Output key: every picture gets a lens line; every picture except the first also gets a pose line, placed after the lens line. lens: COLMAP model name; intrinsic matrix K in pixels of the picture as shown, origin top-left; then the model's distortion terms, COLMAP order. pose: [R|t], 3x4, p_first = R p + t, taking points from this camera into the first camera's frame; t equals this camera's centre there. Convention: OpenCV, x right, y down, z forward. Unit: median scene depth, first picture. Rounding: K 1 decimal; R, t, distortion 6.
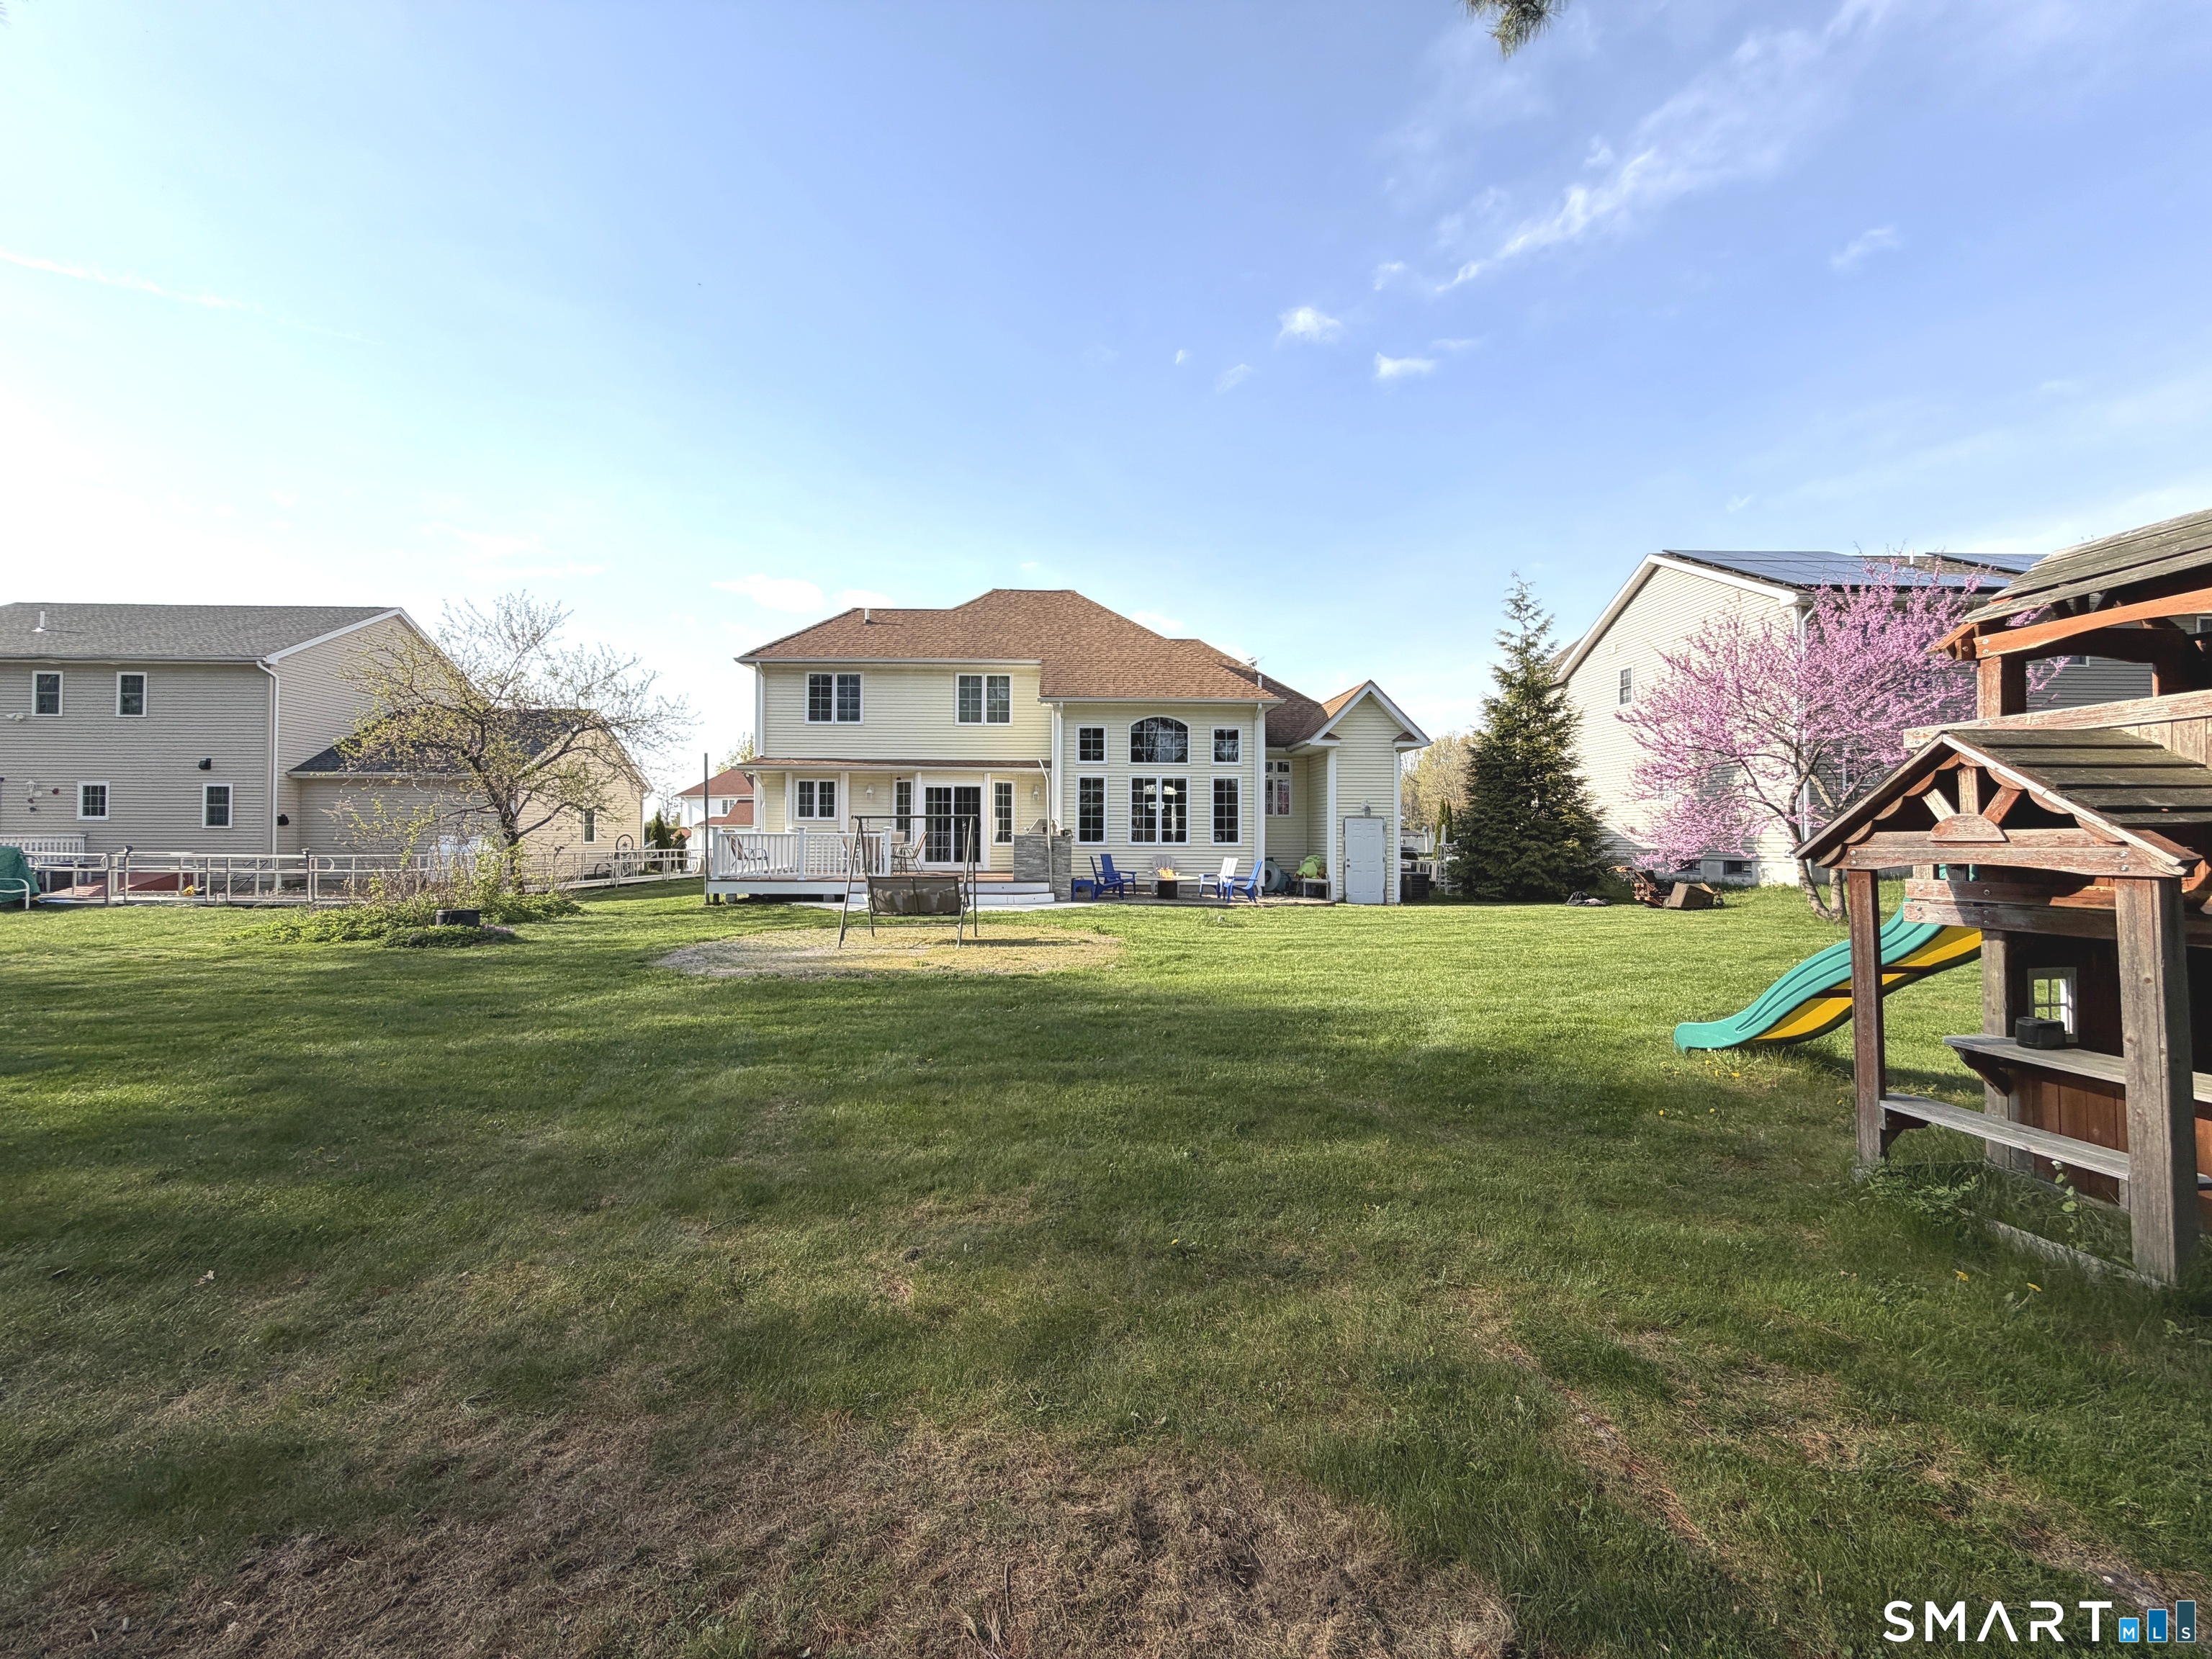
lens RADIAL K [[924.1, 0, 1122.0], [0, 924.1, 828.3], [0, 0, 1]] dist [-0.015617, 0.000097]
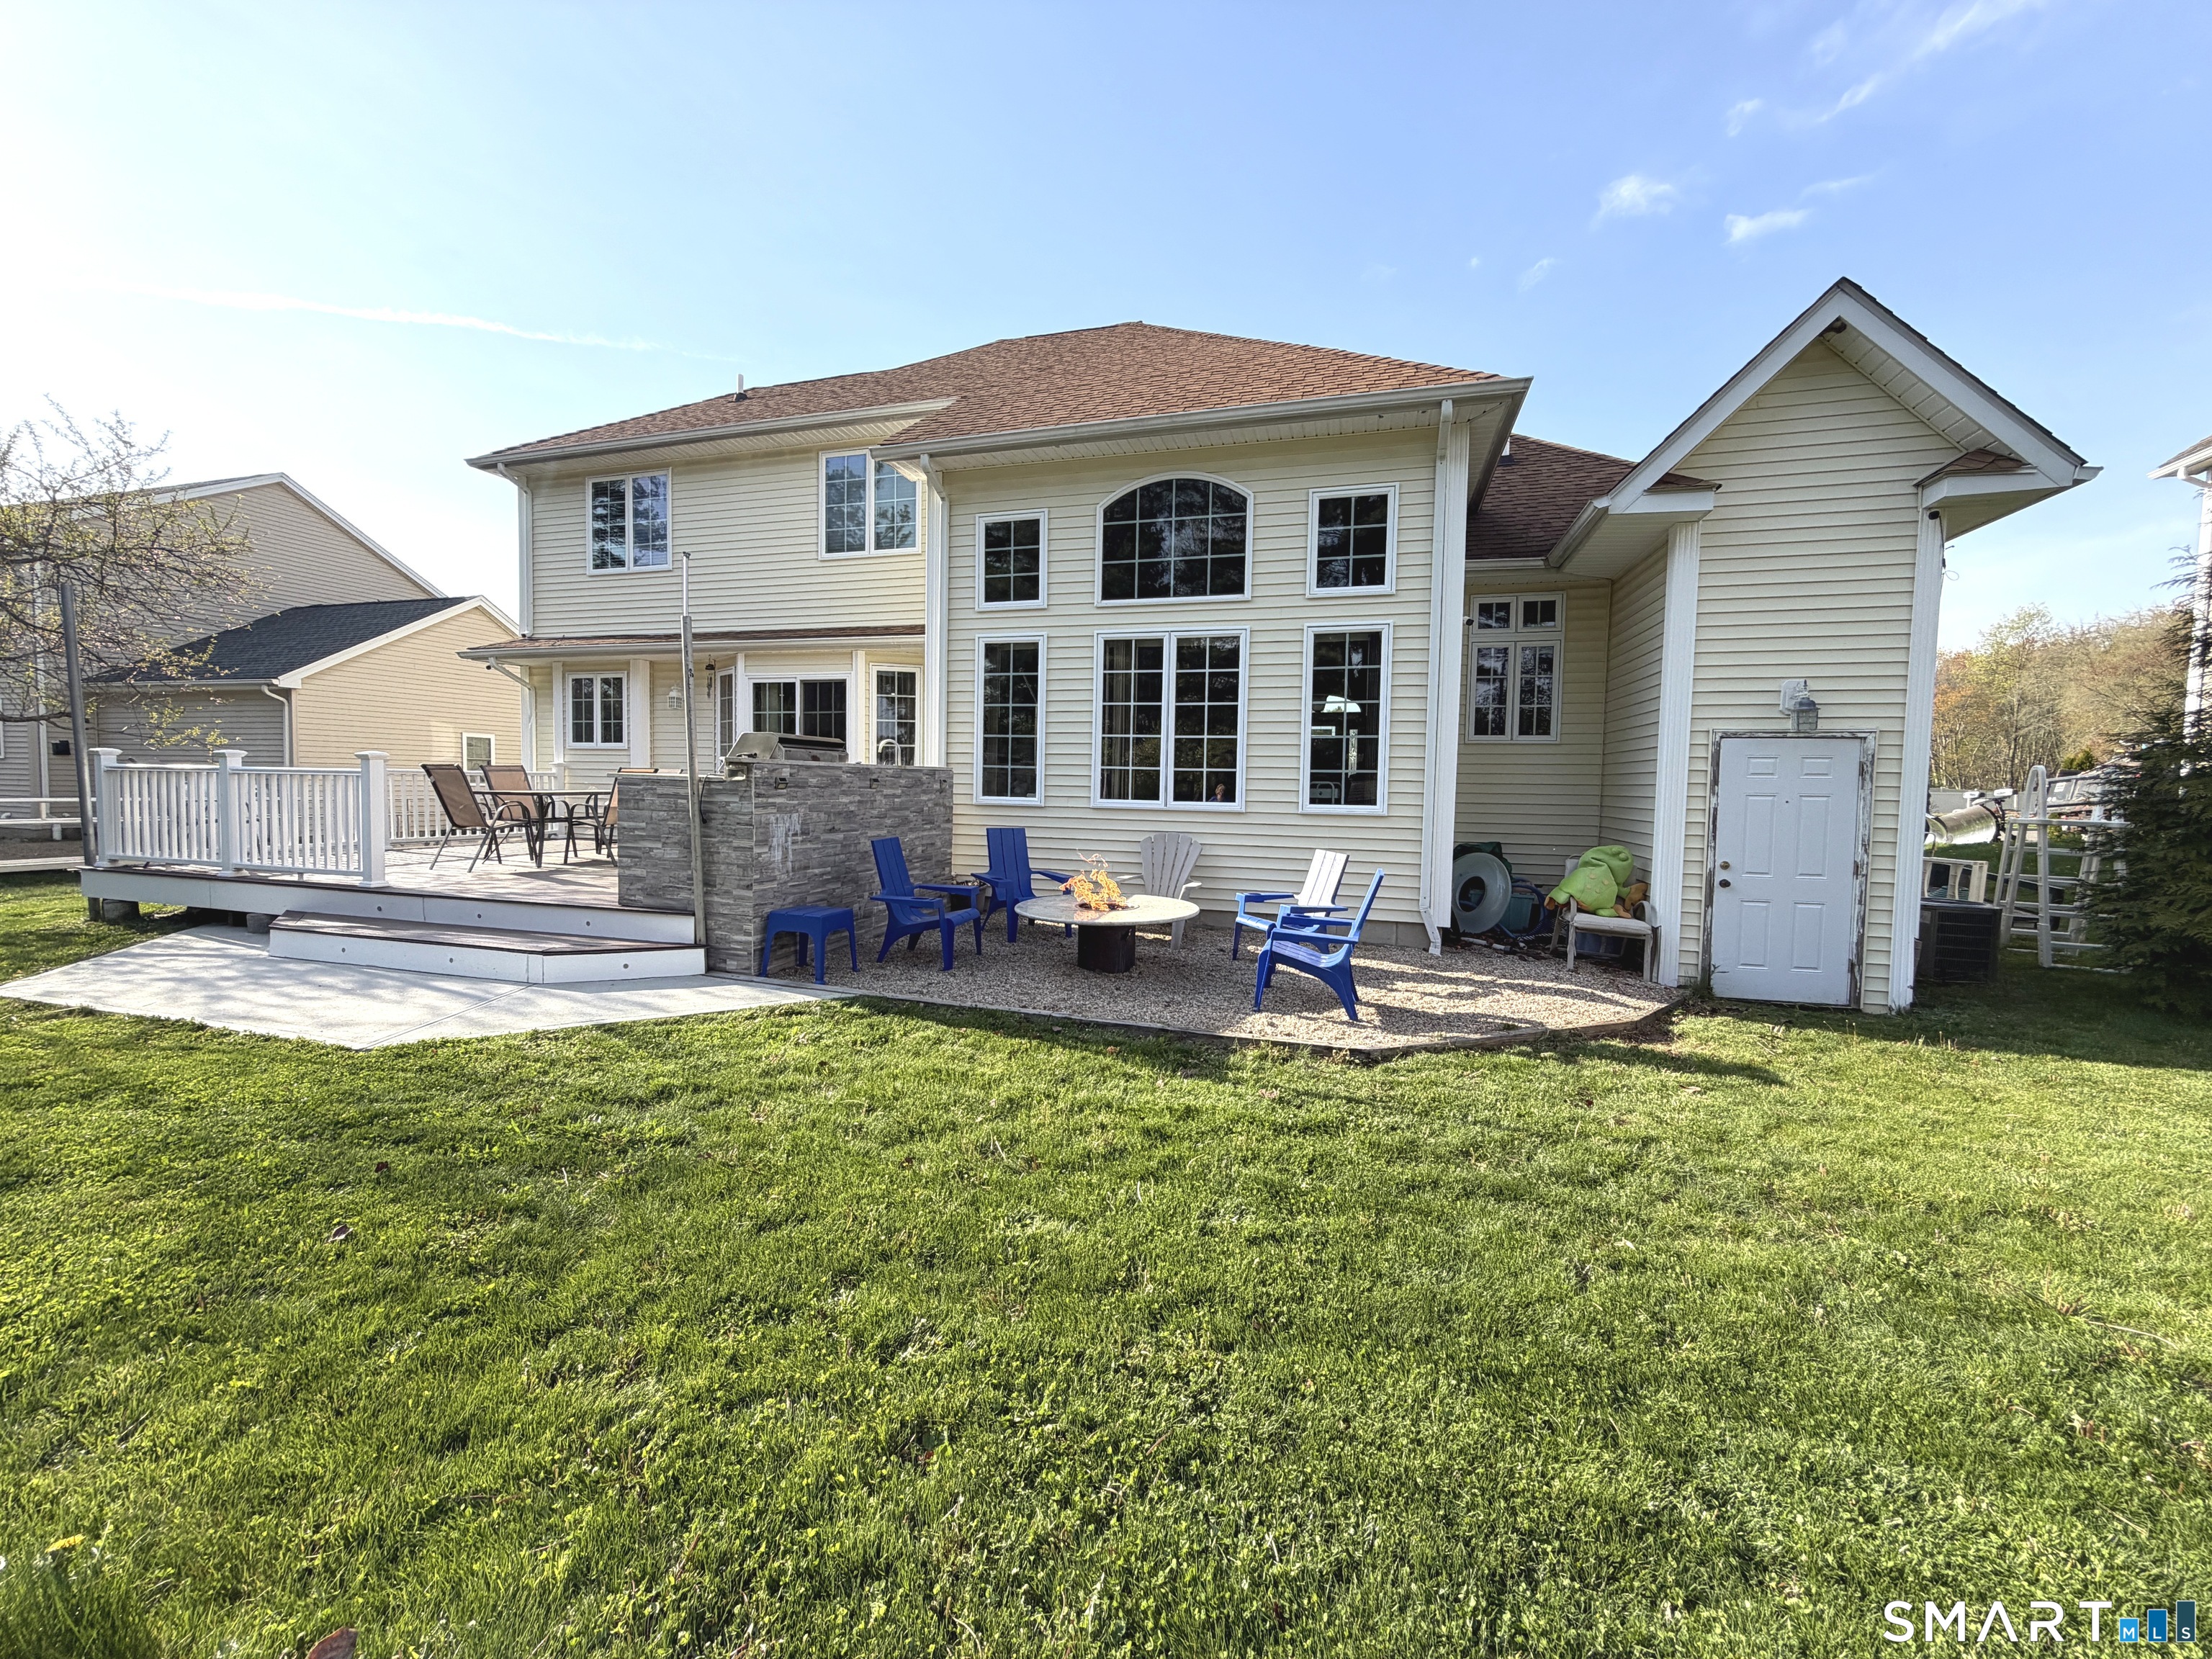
lens RADIAL K [[877.5, 0, 1099.8], [0, 877.5, 825.6], [0, 0, 1]] dist [-0.002536, 0.000754]
pose [[0.947179, 0.028959, -0.319395, 0.126405], [-0.009811, 0.998065, 0.061401, 0.002918], [0.320555, -0.055024, 0.945630, 0.600454]]
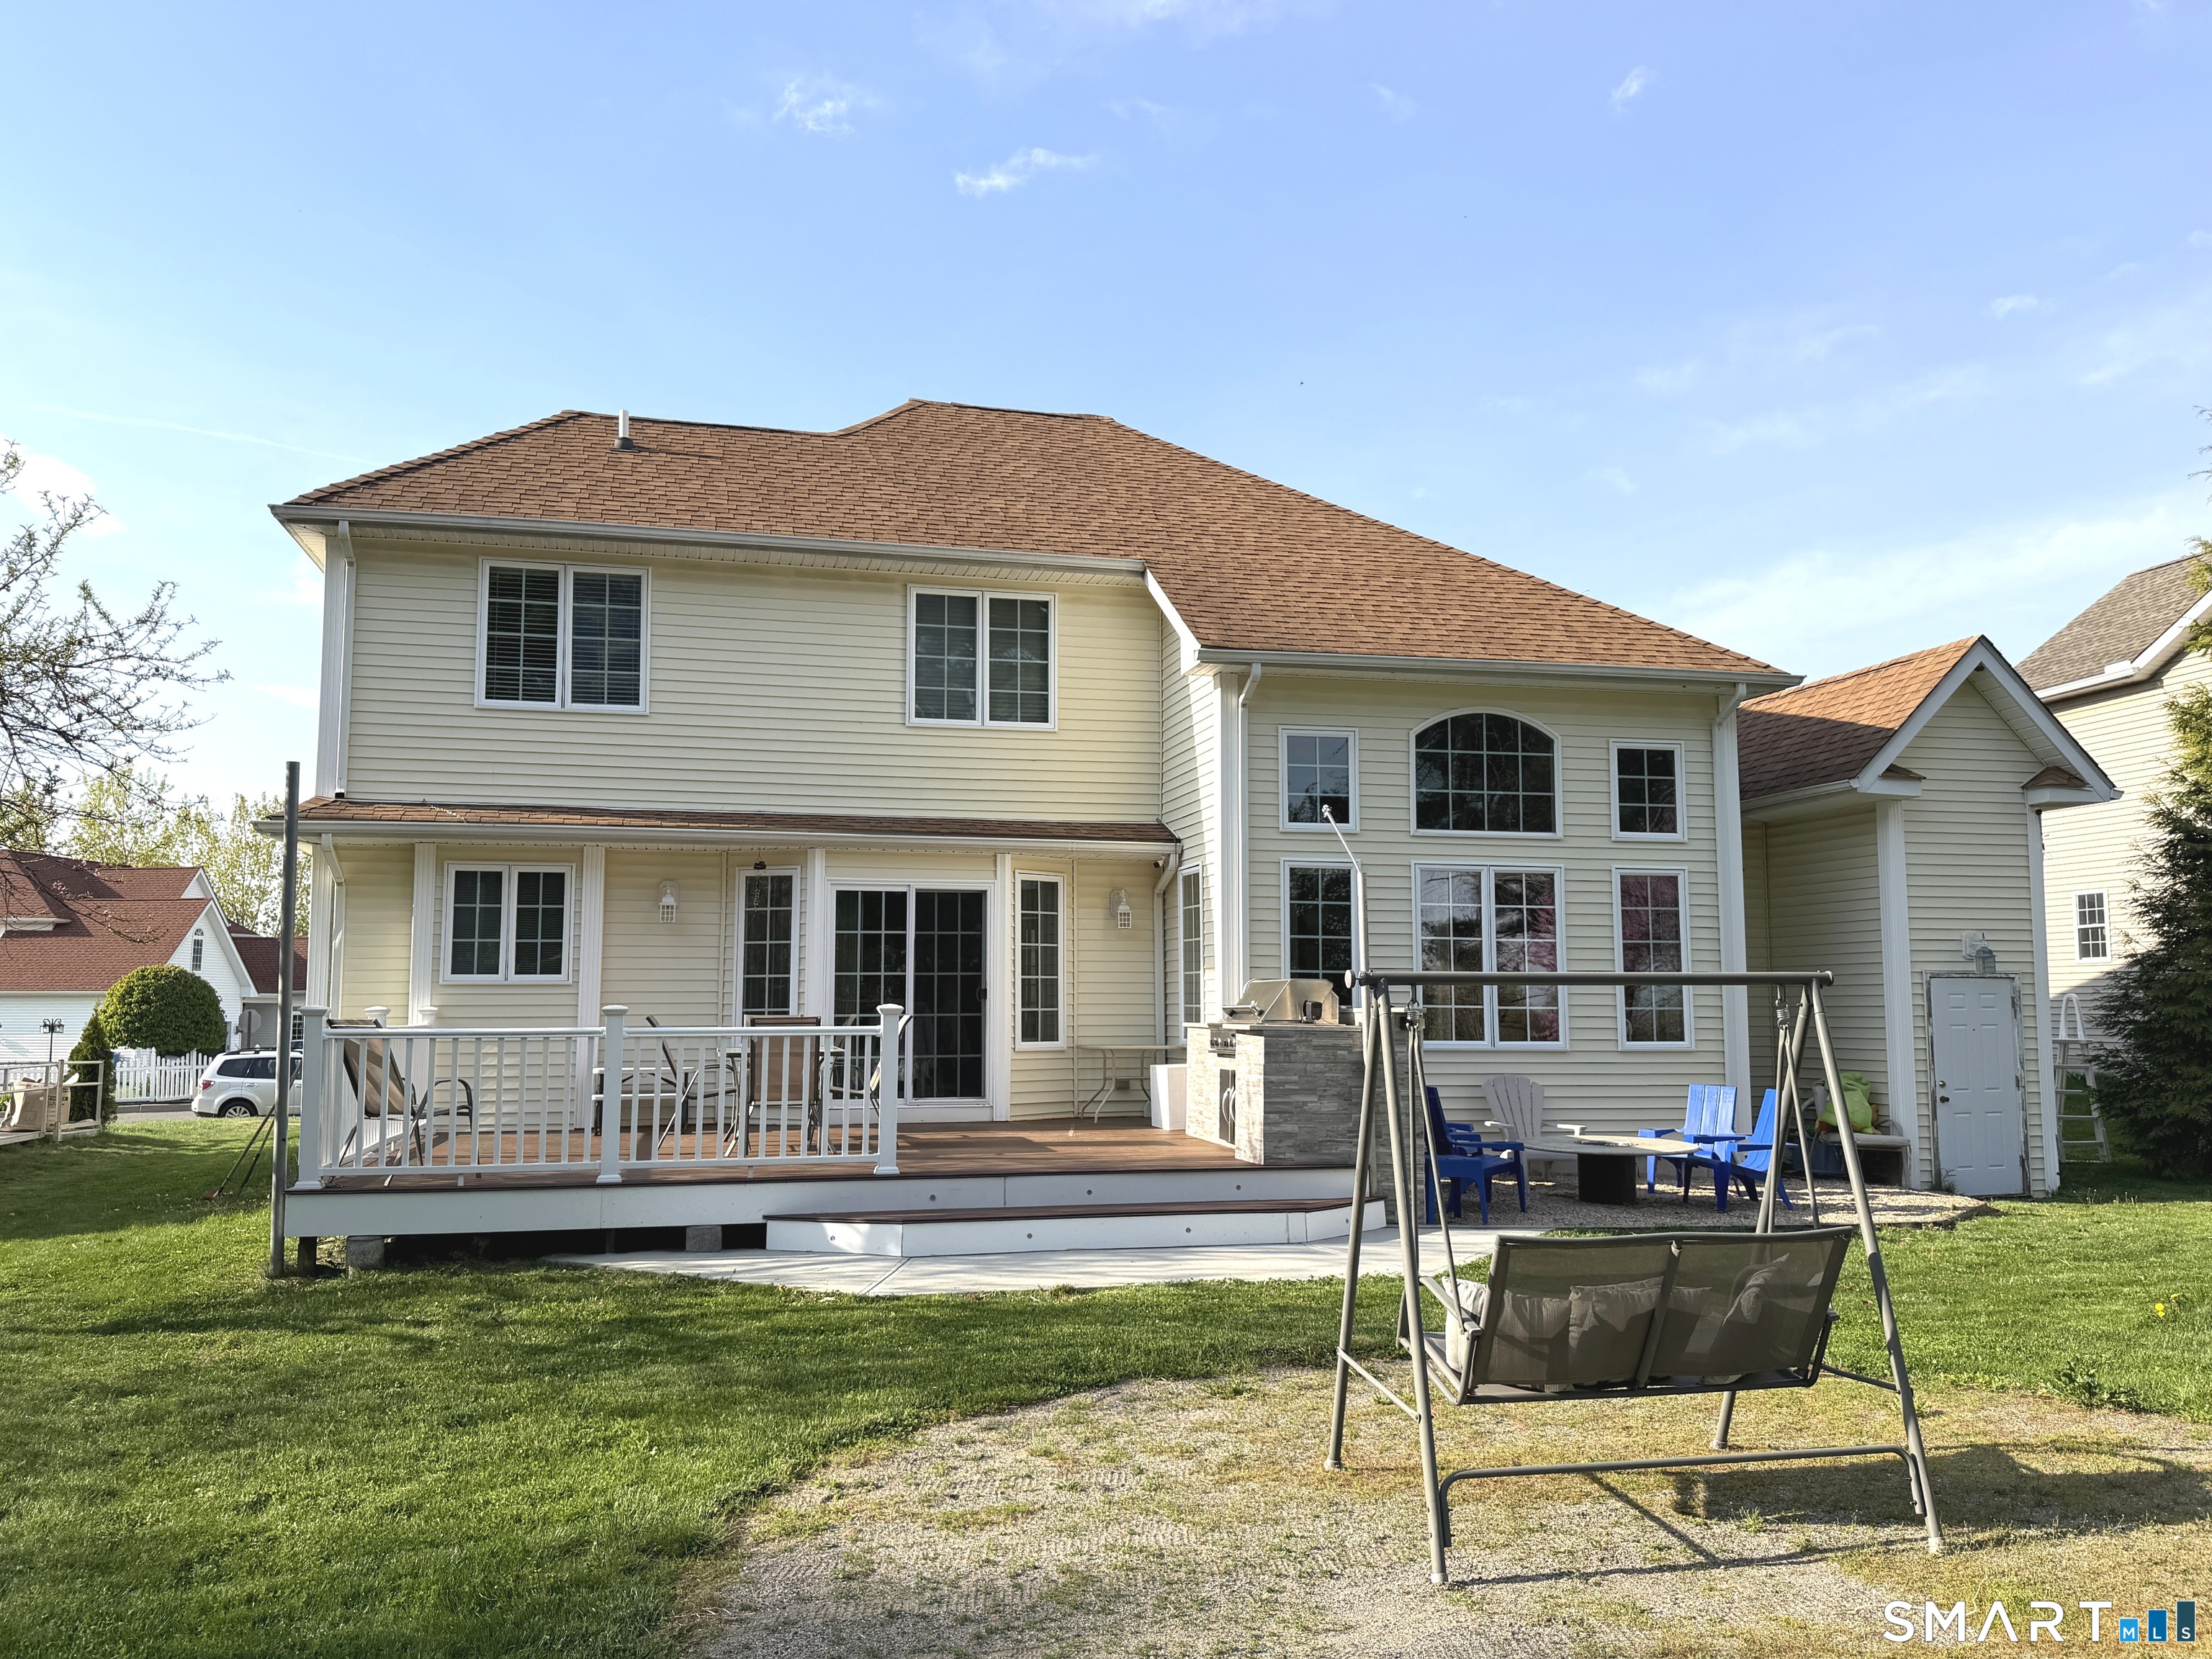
lens RADIAL K [[1723.7, 0, 1111.7], [0, 1723.7, 837.3], [0, 0, 1]] dist [0.084252, -0.117361]
pose [[0.978542, 0.016608, 0.205378, -0.246574], [0.000940, 0.996376, -0.085053, -0.007275], [-0.206046, 0.083421, 0.974980, 0.315648]]
